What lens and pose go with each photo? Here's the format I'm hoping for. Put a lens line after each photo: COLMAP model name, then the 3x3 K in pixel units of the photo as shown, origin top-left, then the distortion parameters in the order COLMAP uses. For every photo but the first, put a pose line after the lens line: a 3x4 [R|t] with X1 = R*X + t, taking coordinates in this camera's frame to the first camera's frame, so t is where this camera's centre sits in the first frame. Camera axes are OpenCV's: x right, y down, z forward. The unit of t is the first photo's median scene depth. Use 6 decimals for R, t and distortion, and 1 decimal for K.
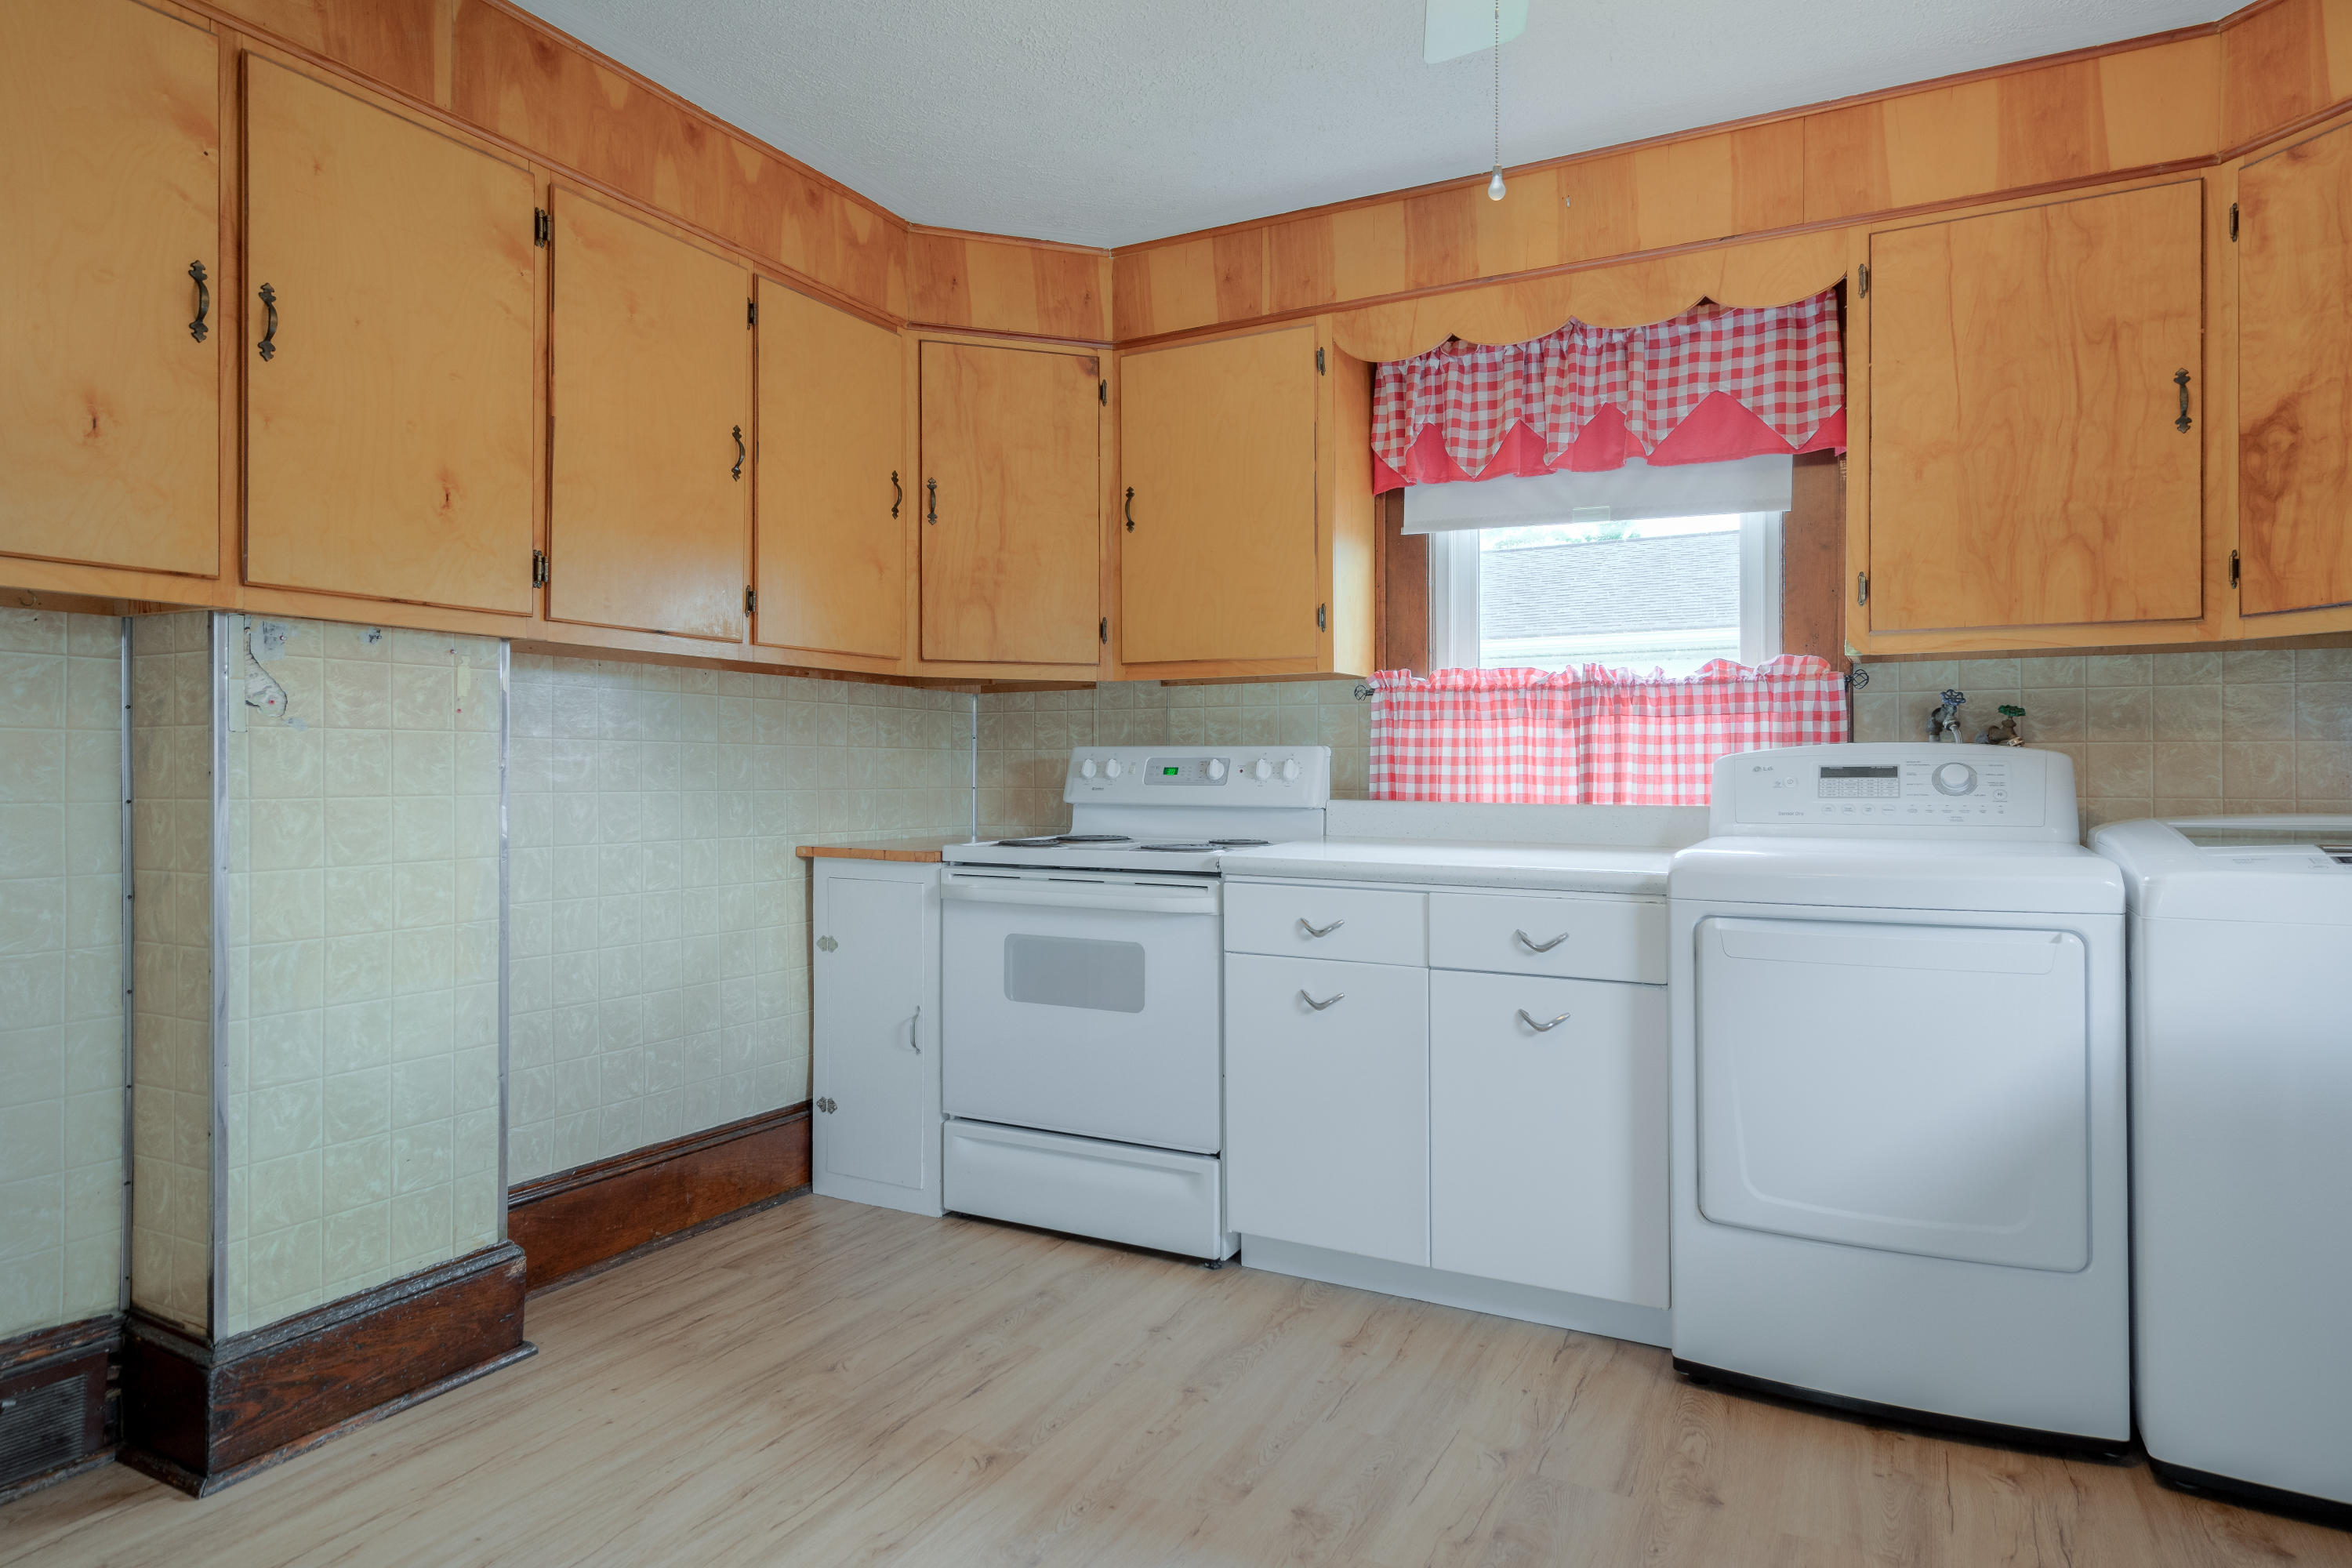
lens RADIAL K [[1375.5, 0, 1176.0], [0, 1375.5, 784.0], [0, 0, 1]] dist [0.002247, 0.001873]
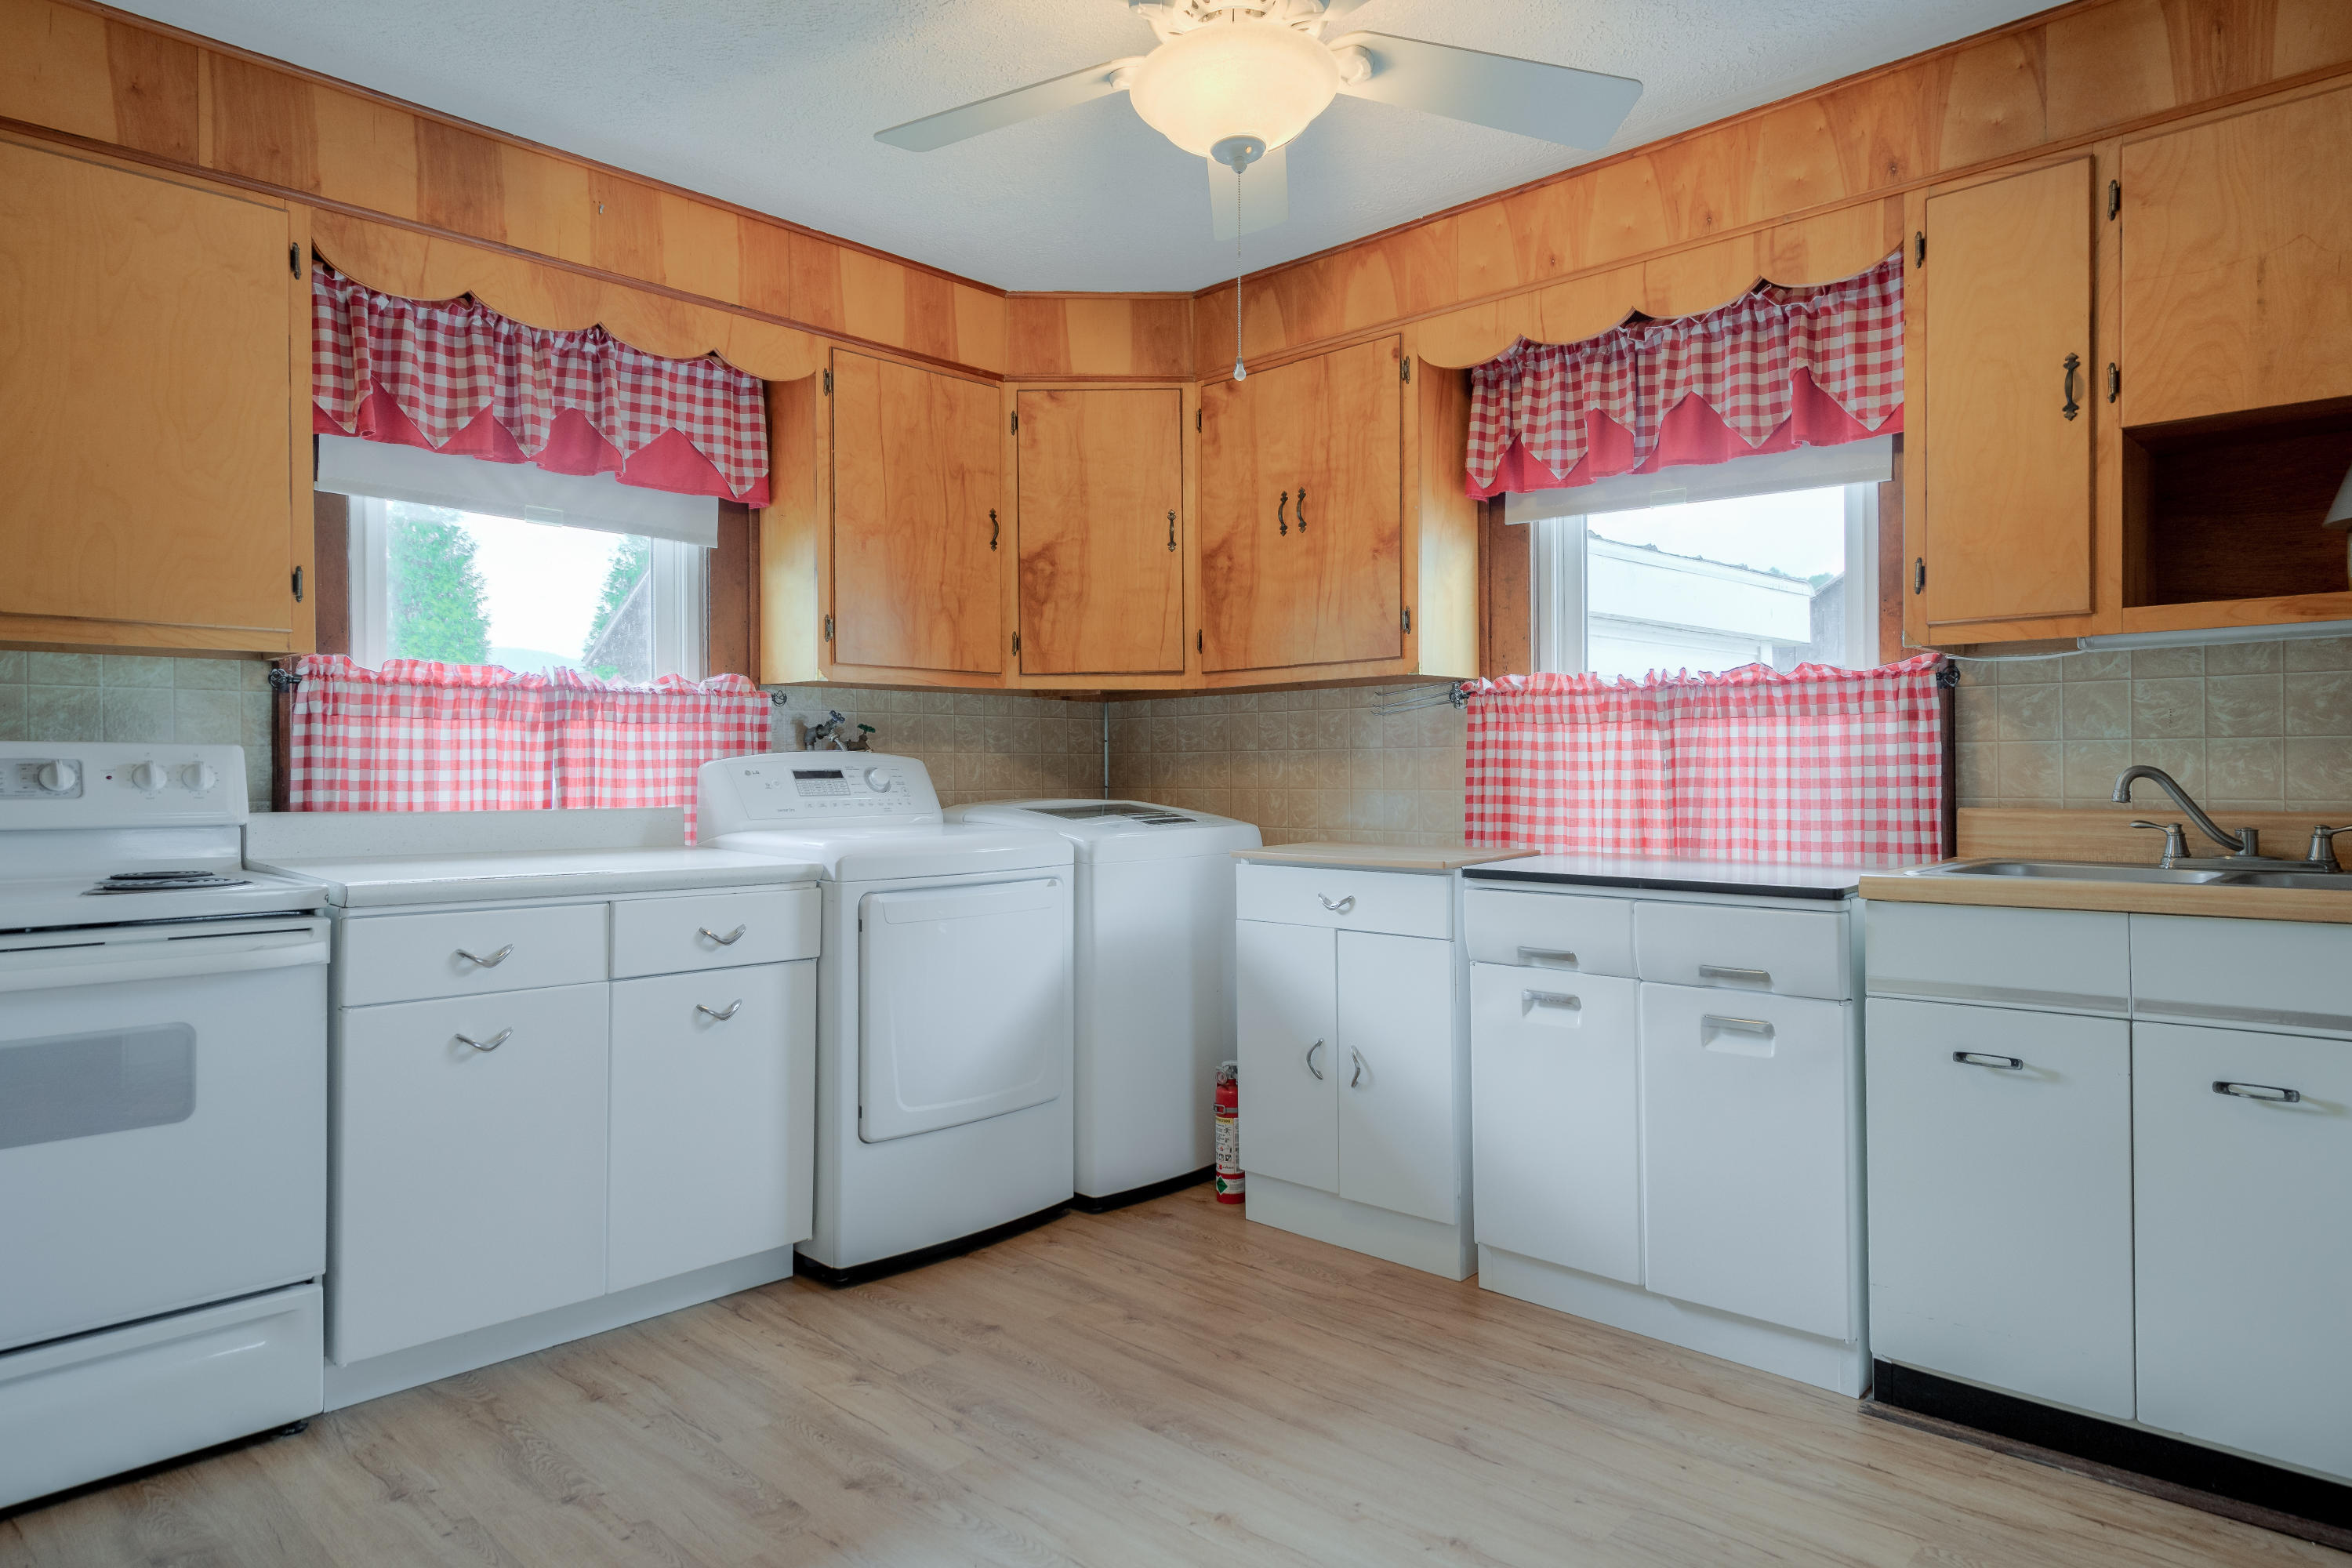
lens RADIAL K [[1405.3, 0, 1175.5], [0, 1405.3, 788.8], [0, 0, 1]] dist [0.003563, 0.000528]
pose [[0.269024, -0.014547, 0.963024, -0.628314], [0.014722, 0.999831, 0.010990, -0.005061], [-0.963021, 0.011221, 0.269193, 0.342080]]
